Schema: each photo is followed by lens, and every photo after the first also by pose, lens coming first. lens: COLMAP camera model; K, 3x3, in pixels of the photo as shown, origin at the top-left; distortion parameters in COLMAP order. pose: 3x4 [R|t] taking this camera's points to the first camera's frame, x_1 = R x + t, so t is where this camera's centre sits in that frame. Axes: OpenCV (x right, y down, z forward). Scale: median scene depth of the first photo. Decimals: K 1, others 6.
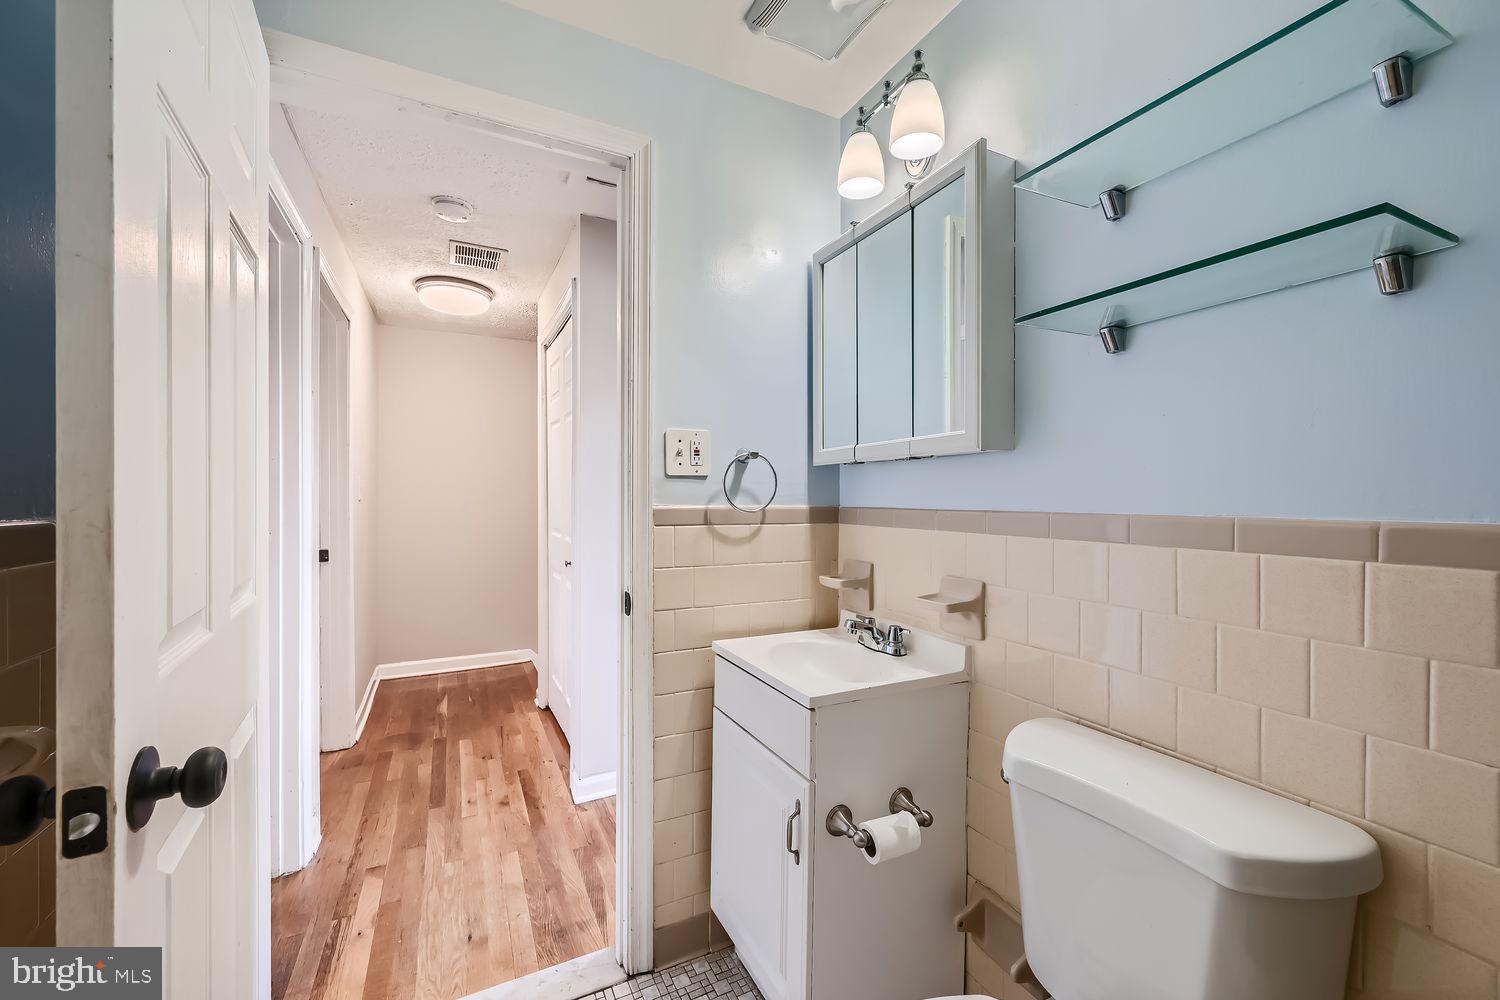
lens RADIAL K [[598.2, 0, 756.9], [0, 598.2, 499.9], [0, 0, 1]] dist [0.001000, 0.000423]
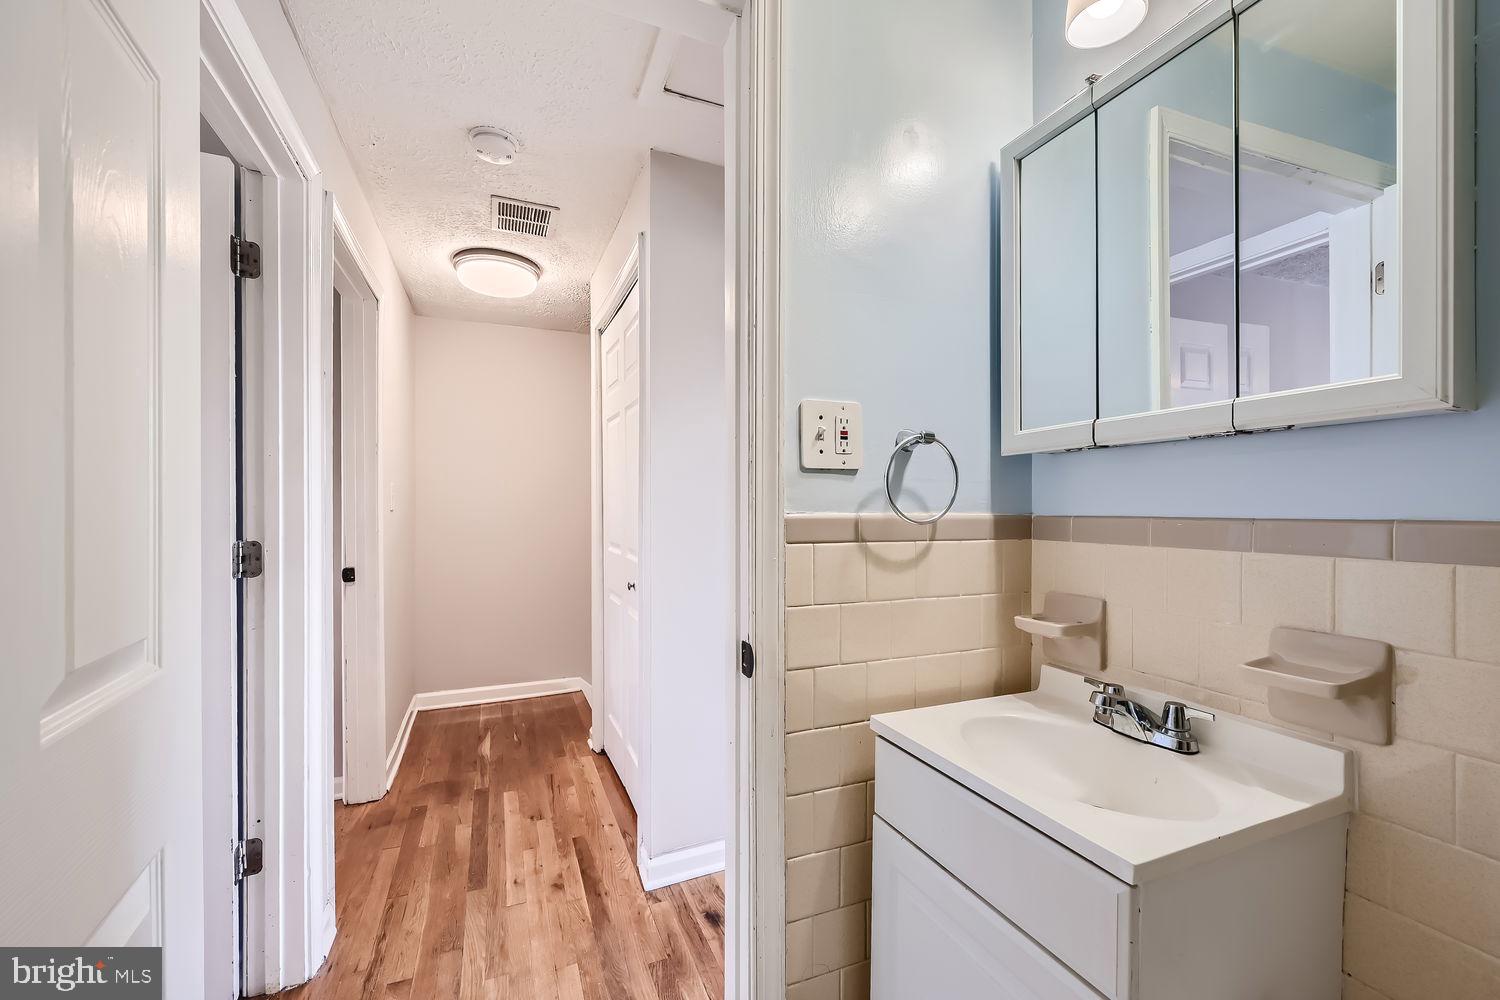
lens RADIAL K [[598.2, 0, 753.2], [0, 598.2, 512.5], [0, 0, 1]] dist [0.001000, 0.000423]
pose [[0.997873, -0.001406, -0.065165, -0.103225], [0.001459, 0.999999, 0.000765, 0.005136], [0.065164, -0.000858, 0.997874, 0.206892]]
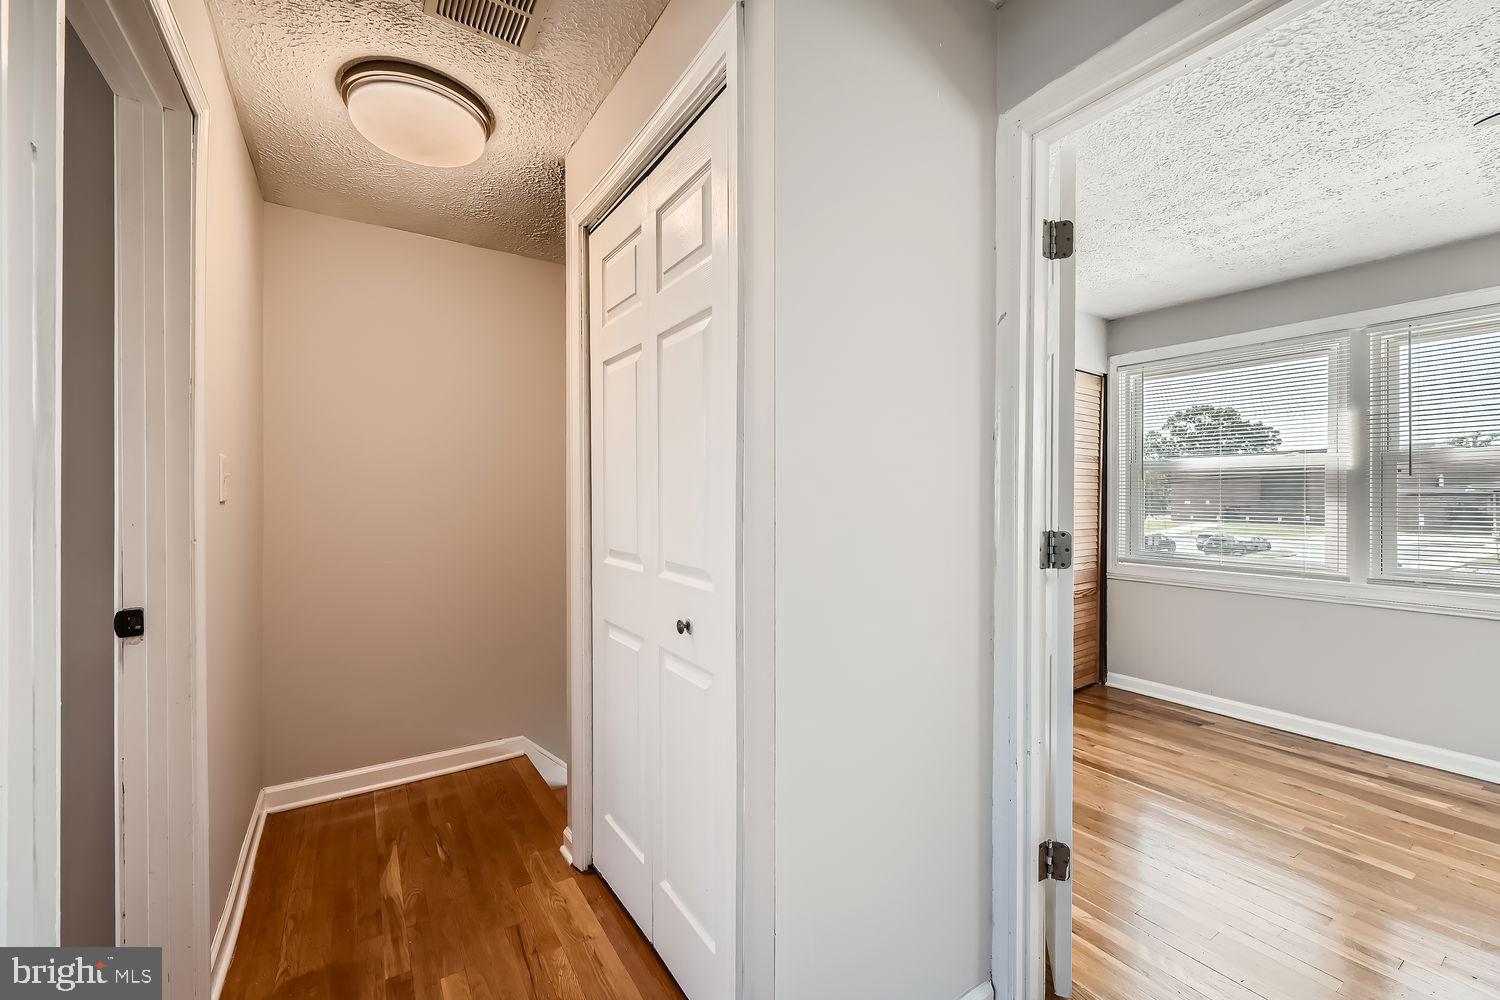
lens RADIAL K [[598.2, 0, 755.9], [0, 598.2, 503.3], [0, 0, 1]] dist [0.001000, 0.000423]
pose [[0.992405, -0.003252, 0.122973, -0.348275], [0.003784, 0.999984, -0.004093, 0.007442], [-0.122957, 0.004527, 0.992402, 0.552119]]
